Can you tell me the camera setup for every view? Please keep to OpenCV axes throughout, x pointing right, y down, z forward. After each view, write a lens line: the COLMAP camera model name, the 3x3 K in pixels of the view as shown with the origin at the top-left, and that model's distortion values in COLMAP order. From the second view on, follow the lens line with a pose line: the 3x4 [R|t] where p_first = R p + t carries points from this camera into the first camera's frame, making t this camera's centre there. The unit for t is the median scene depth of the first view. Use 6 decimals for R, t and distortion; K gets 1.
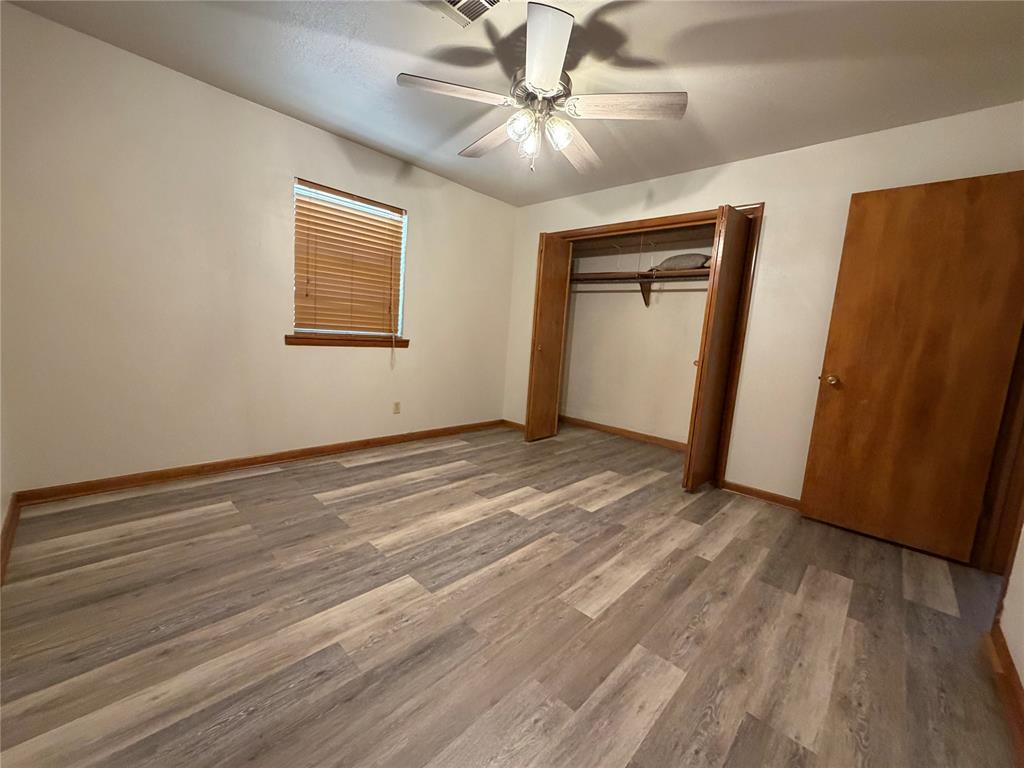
lens RADIAL K [[408.7, 0, 512.6], [0, 408.7, 381.7], [0, 0, 1]] dist [0.000248, 0.000539]
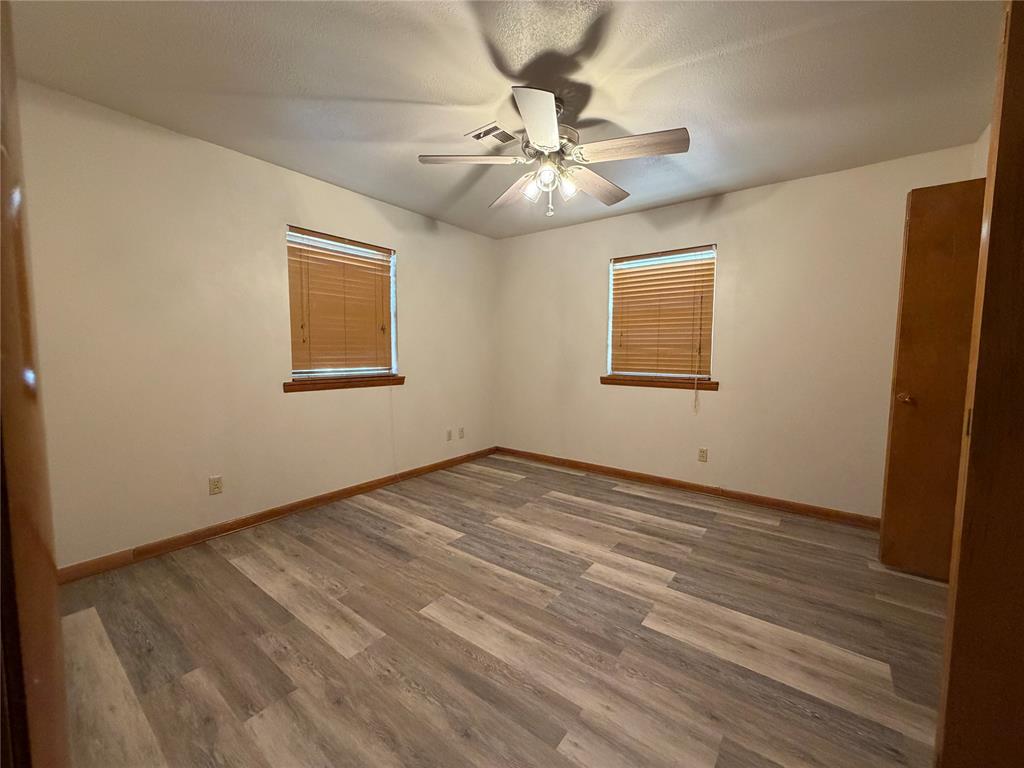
lens RADIAL K [[408.7, 0, 507.4], [0, 408.7, 381.4], [0, 0, 1]] dist [0.000248, 0.000539]
pose [[0.101743, -0.001026, -0.994810, 0.939335], [-0.122698, 0.992351, -0.013572, -0.055315], [0.987215, 0.123442, 0.100839, 0.717884]]
